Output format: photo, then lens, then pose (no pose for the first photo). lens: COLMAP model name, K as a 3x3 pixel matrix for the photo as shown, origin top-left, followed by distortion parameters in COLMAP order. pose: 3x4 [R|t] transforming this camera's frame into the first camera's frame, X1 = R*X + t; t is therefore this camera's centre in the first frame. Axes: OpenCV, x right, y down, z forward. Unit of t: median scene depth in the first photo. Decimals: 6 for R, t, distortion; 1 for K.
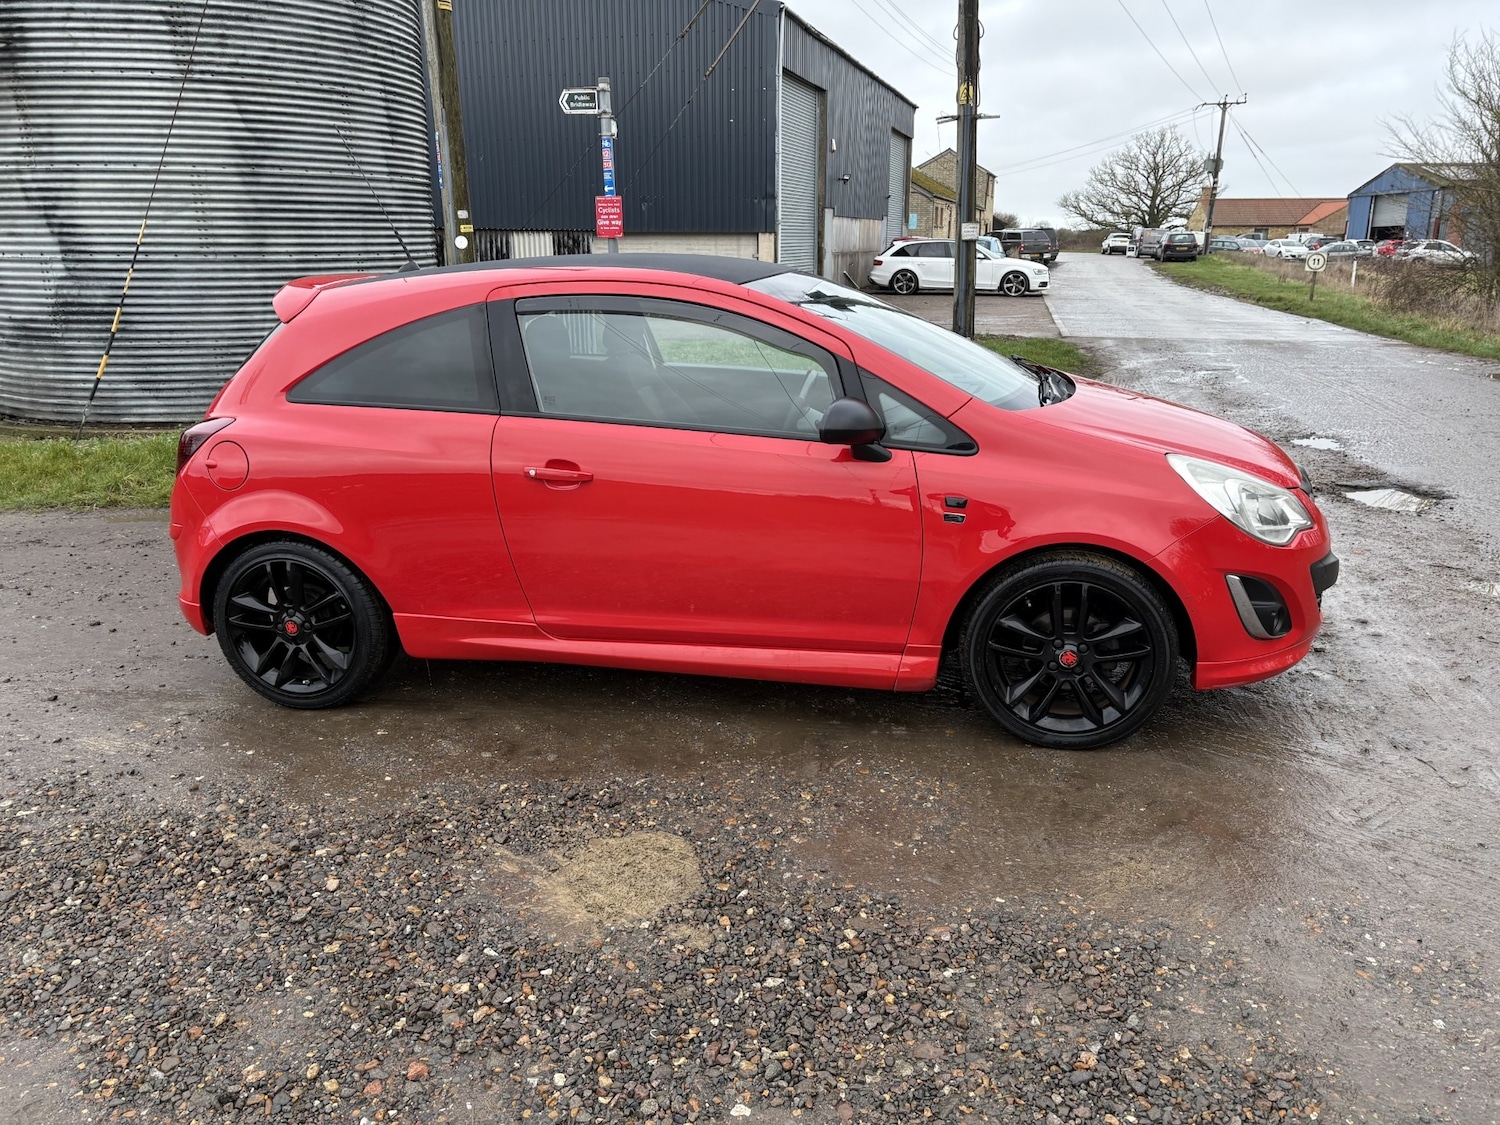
lens RADIAL K [[1130.6, 0, 760.0], [0, 1130.6, 563.8], [0, 0, 1]] dist [0.054977, -0.053591]
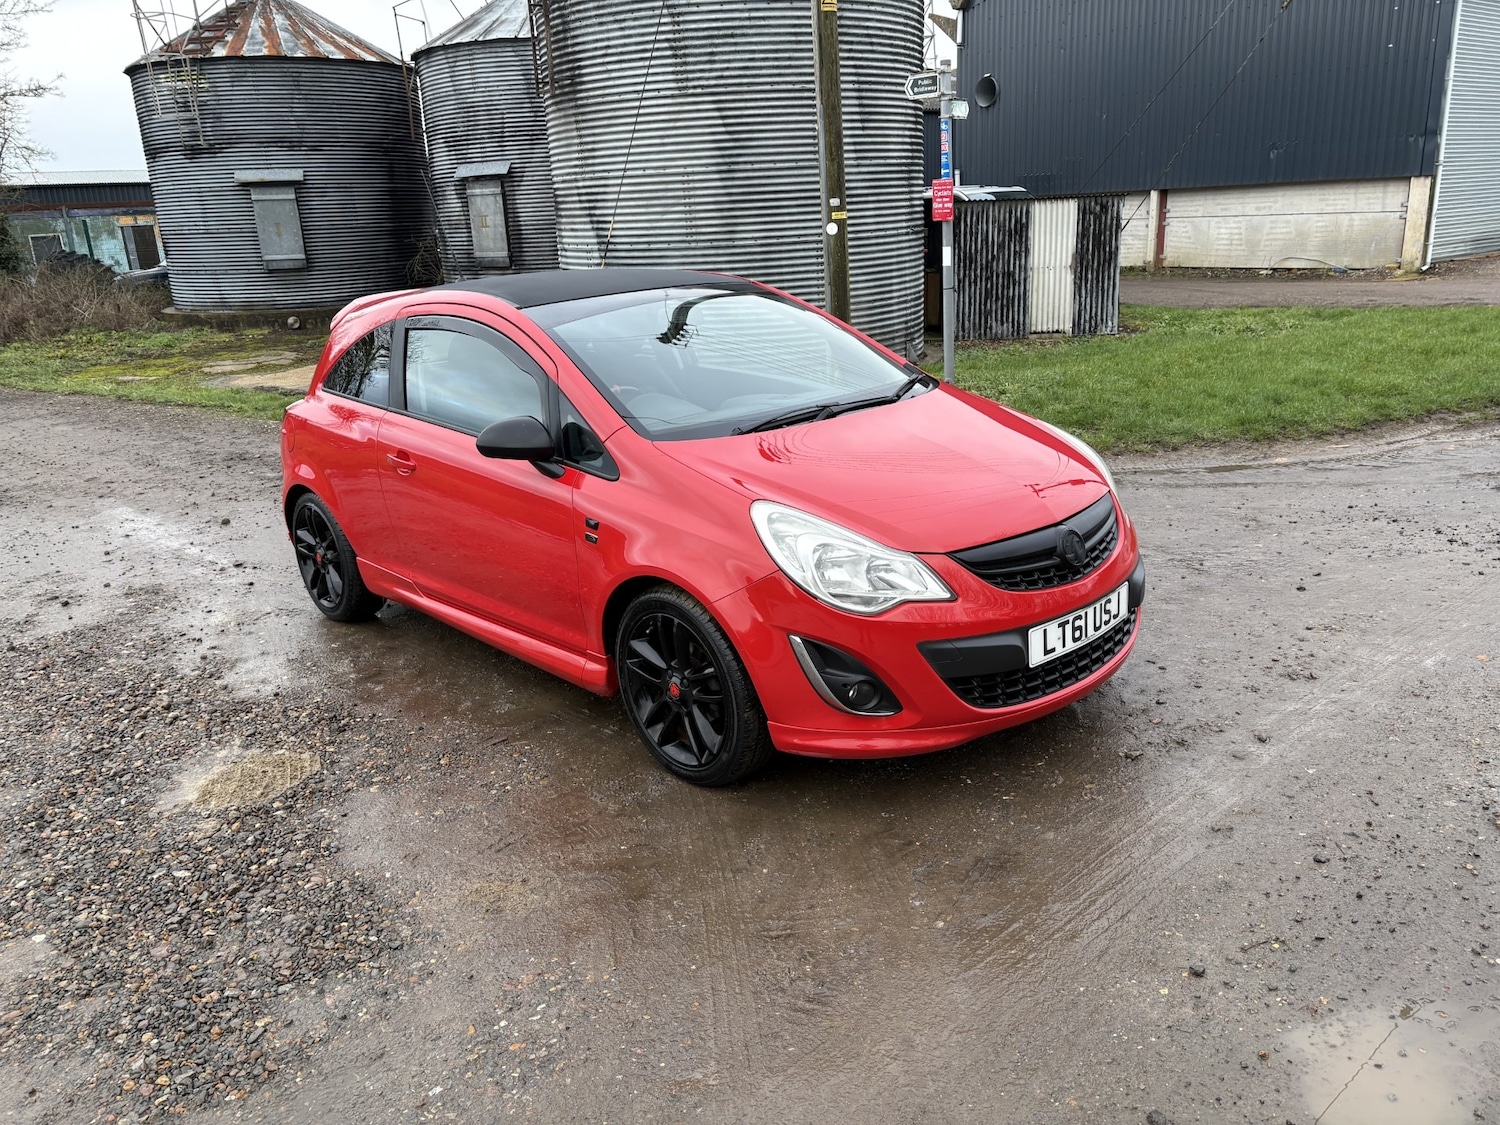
lens RADIAL K [[1134.0, 0, 757.7], [0, 1134.0, 557.1], [0, 0, 1]] dist [0.058881, -0.057136]
pose [[0.810812, 0.136284, -0.569219, 0.308765], [-0.117482, 0.990617, 0.069832, -0.038940], [0.573395, 0.010252, 0.819215, 0.076358]]
